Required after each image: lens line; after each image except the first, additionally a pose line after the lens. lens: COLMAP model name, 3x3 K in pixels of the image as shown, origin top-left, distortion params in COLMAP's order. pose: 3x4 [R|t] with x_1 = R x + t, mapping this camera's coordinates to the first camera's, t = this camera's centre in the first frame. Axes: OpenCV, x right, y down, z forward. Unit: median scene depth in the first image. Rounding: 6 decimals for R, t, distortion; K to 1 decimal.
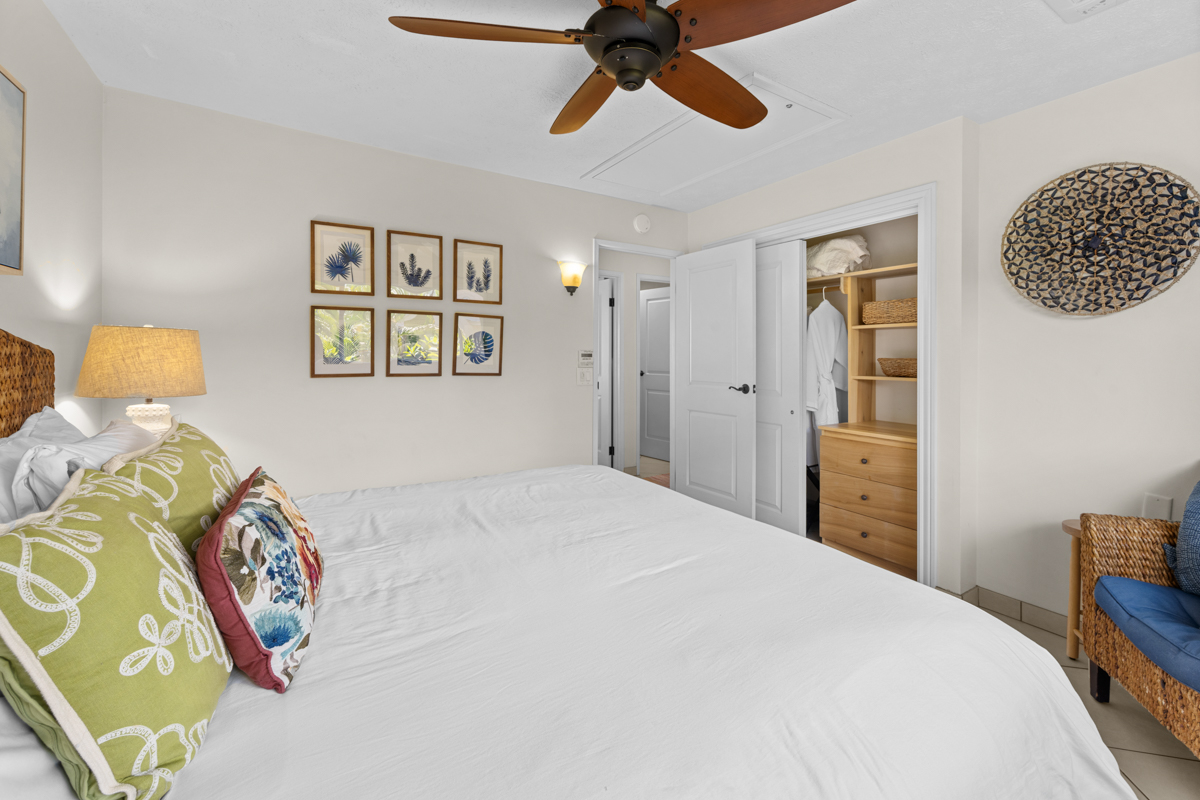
lens RADIAL K [[481.1, 0, 584.0], [0, 481.1, 358.5], [0, 0, 1]] dist [0.001920, 0.000060]
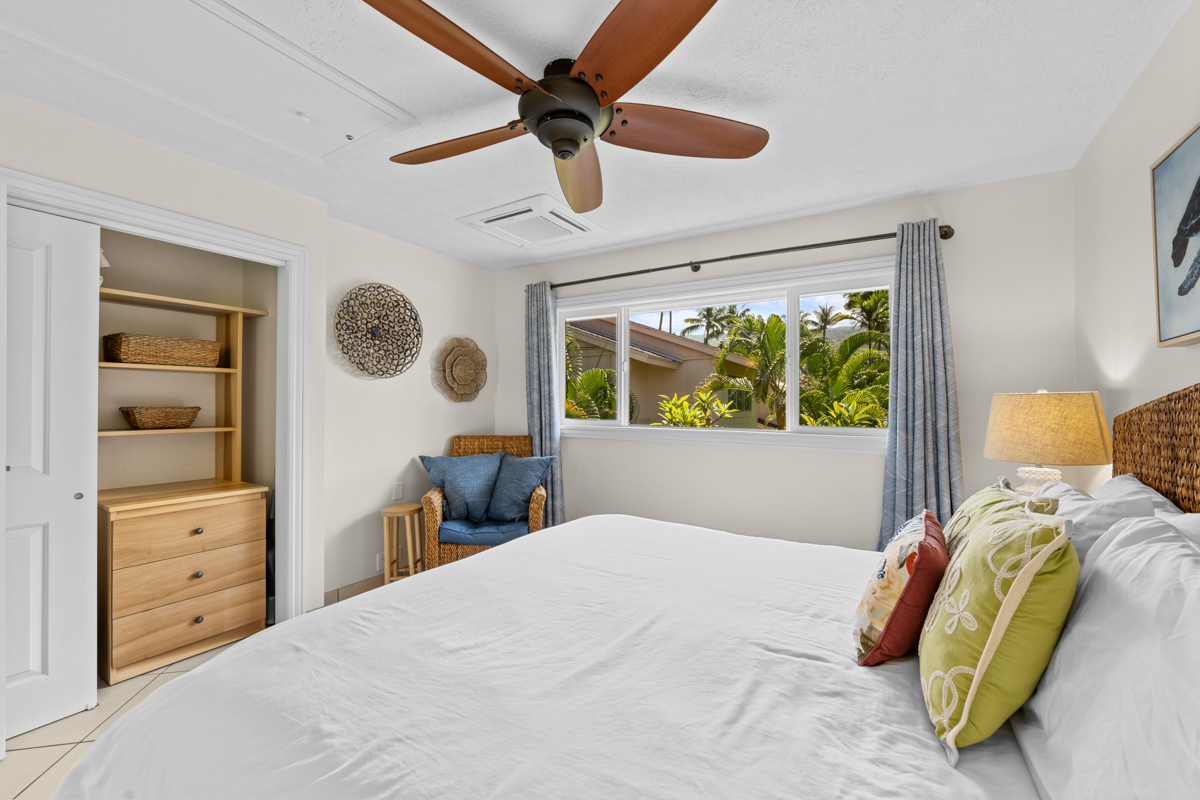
lens RADIAL K [[481.1, 0, 597.9], [0, 481.1, 393.6], [0, 0, 1]] dist [0.001920, 0.000060]
pose [[-0.450199, 0.010330, 0.892868, -0.644172], [-0.000788, 0.999928, -0.011966, -0.020416], [-0.892928, -0.006090, -0.450159, 1.032876]]
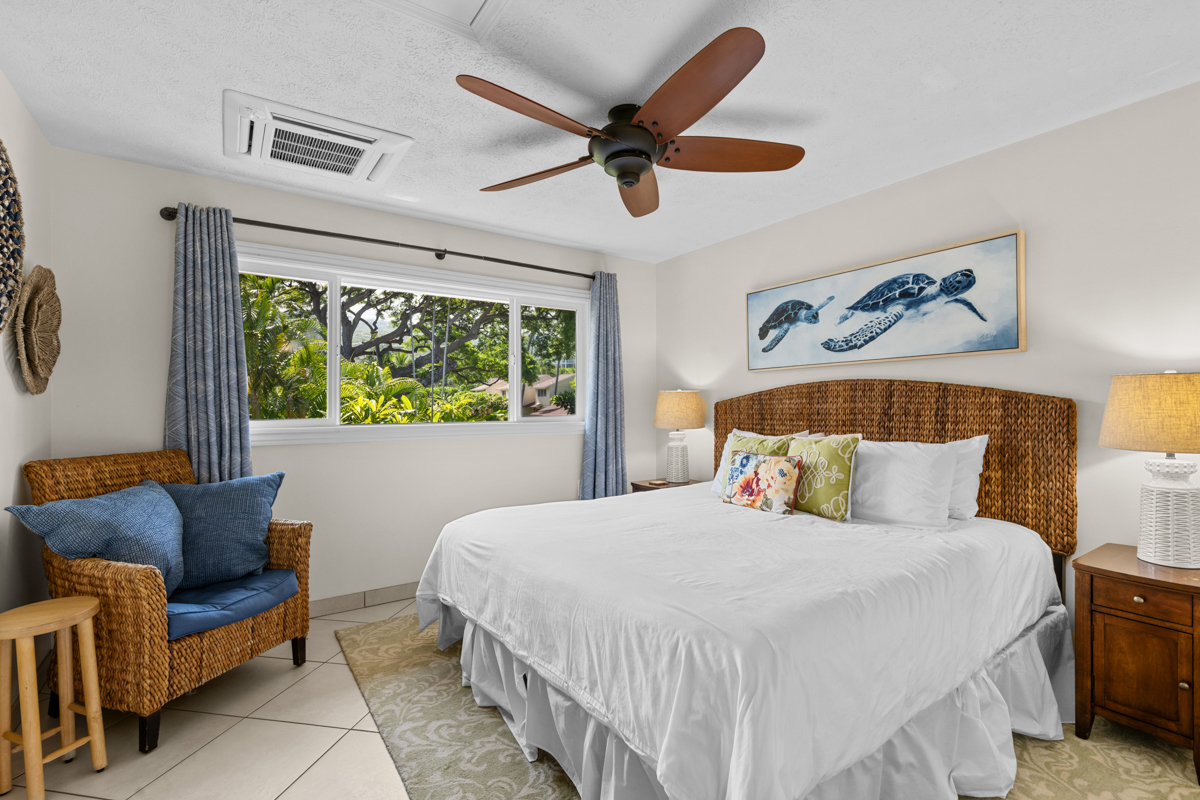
lens RADIAL K [[552.6, 0, 600.7], [0, 552.6, 404.2], [0, 0, 1]] dist [0.003226, -0.000058]
pose [[-0.998024, -0.004943, -0.062633, 0.188251], [-0.005742, 0.999904, 0.012583, -0.010316], [0.062565, 0.012918, -0.997957, 1.779790]]
